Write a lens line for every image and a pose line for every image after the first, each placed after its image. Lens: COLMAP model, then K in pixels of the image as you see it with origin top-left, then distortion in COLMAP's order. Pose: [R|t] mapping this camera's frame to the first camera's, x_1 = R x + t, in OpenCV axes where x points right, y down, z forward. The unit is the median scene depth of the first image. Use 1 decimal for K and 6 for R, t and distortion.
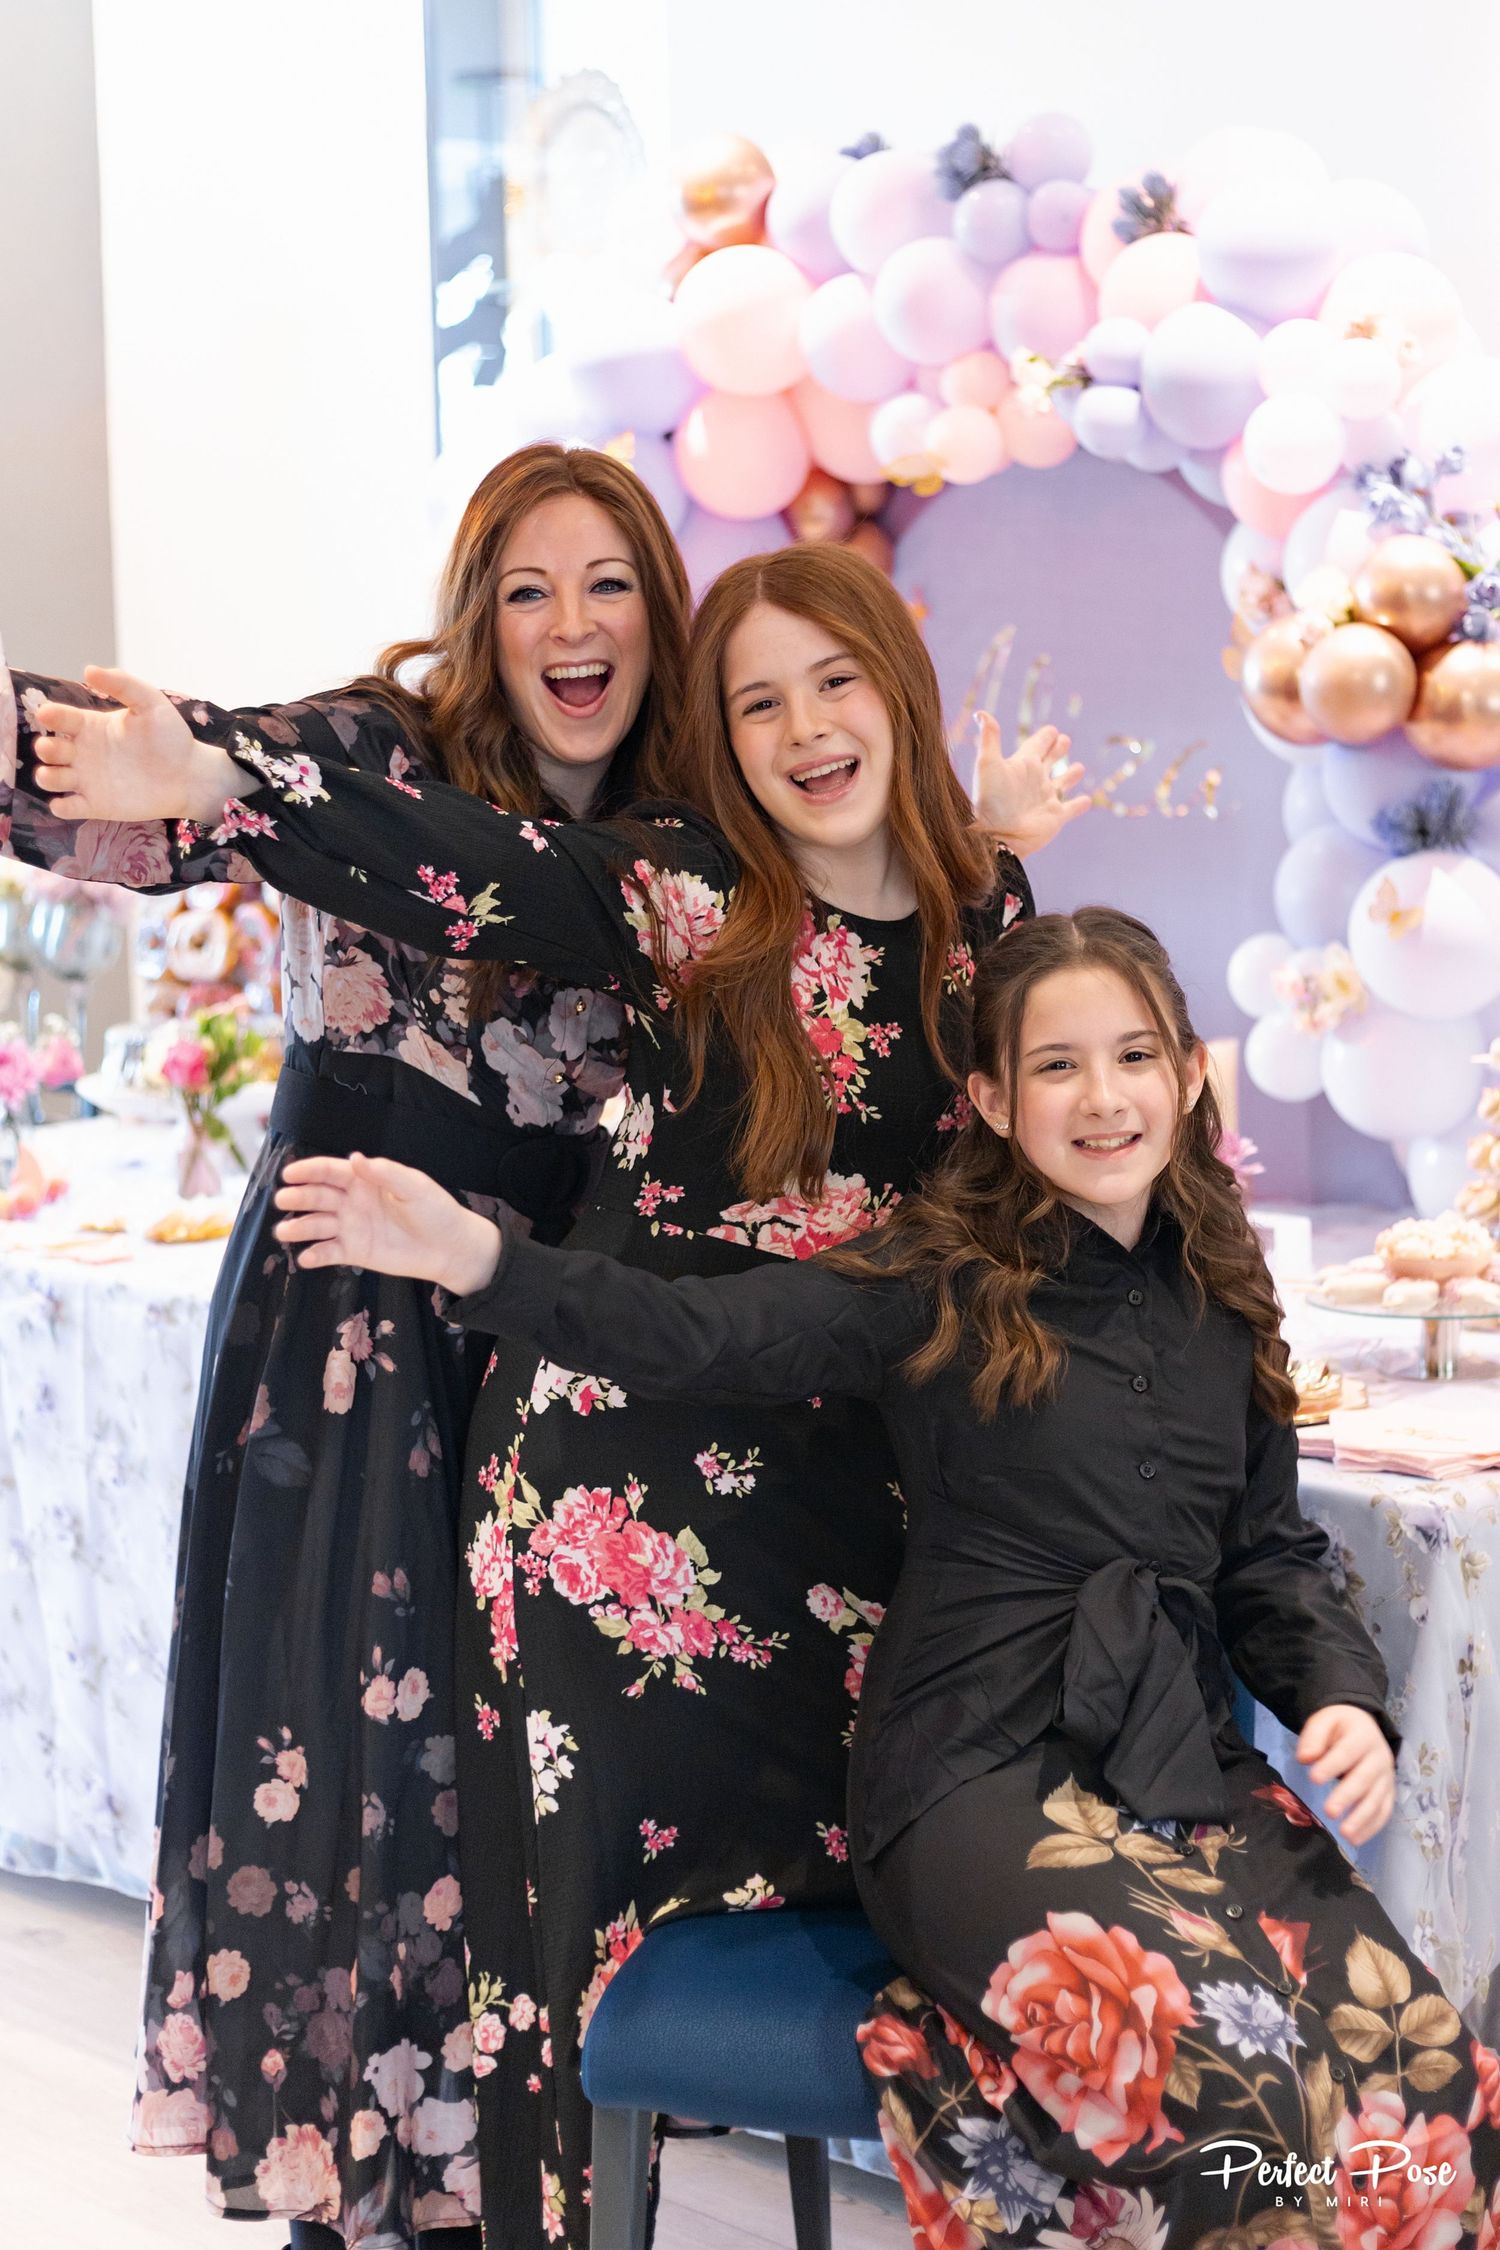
lens RADIAL K [[3919.5, 0, 747.3], [0, 3919.5, 994.5], [0, 0, 1]] dist [0.059895, 0.136049]
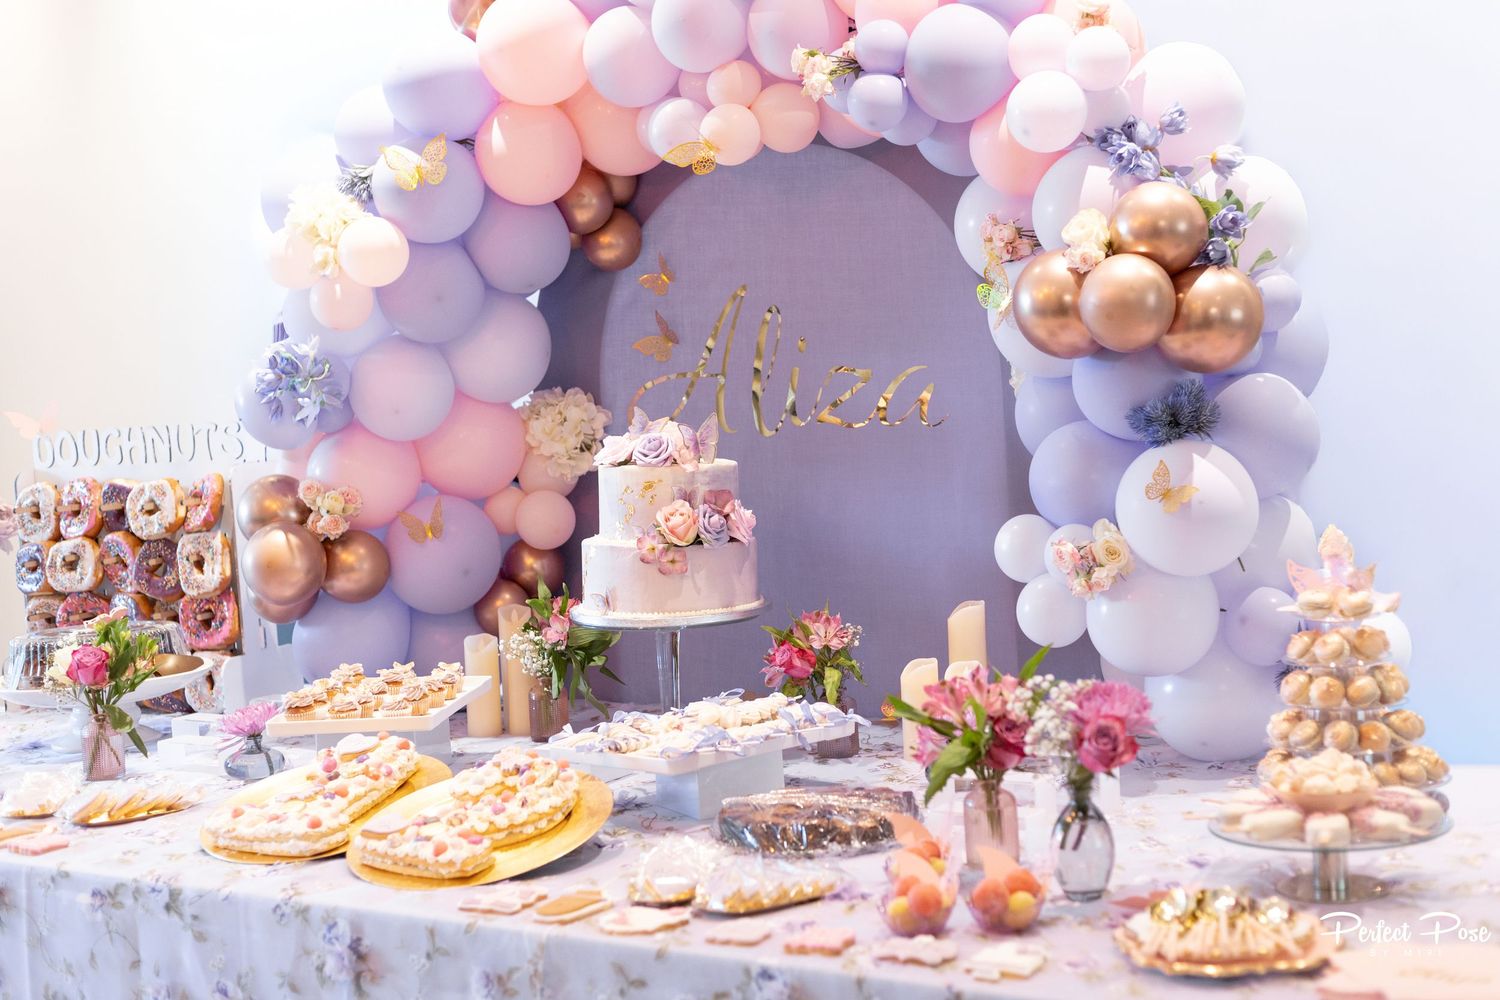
lens RADIAL K [[2192.3, 0, 750.0], [0, 2192.3, 500.0], [0, 0, 1]] dist [0.003010, 0.096041]
pose [[0.977315, -0.043698, 0.207233, -0.094528], [0.049782, 0.998466, -0.024235, -0.007503], [-0.205856, 0.034002, 0.977991, 0.346753]]
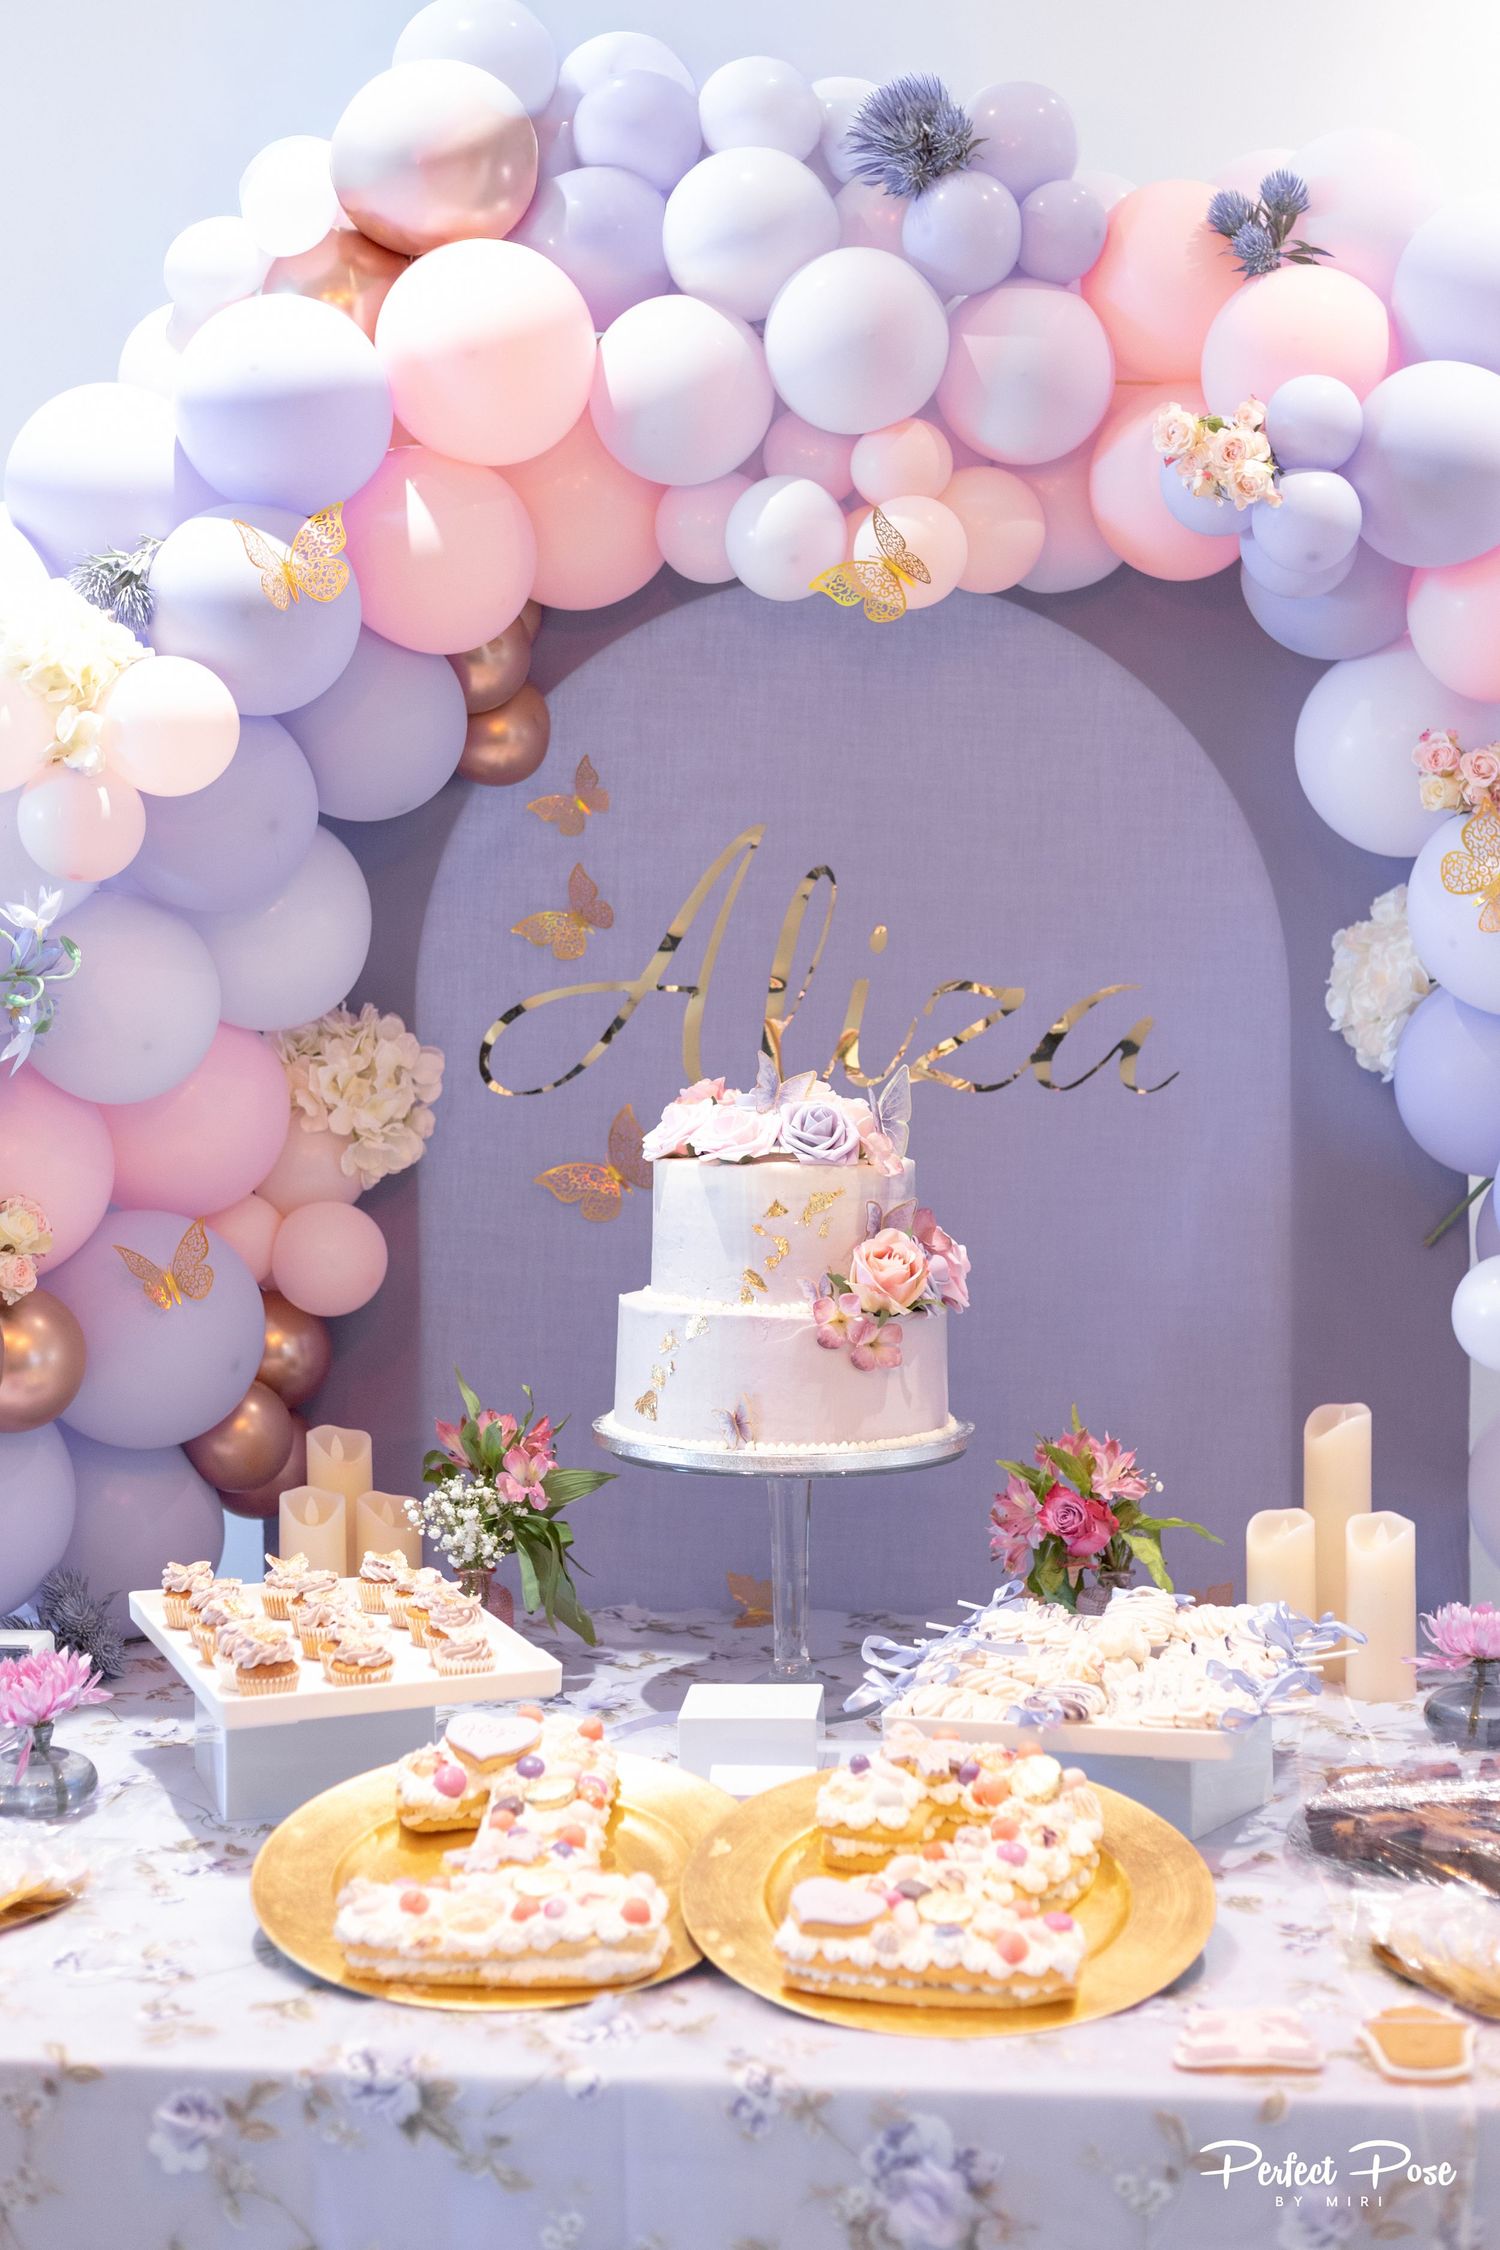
lens RADIAL K [[3597.6, 0, 690.5], [0, 3597.6, 1011.6], [0, 0, 1]] dist [-0.010268, 0.028424]
pose [[0.783109, -0.012995, 0.621748, -0.390611], [0.052063, 0.997642, -0.044724, -0.038134], [-0.619701, 0.067394, 0.781939, 0.586820]]
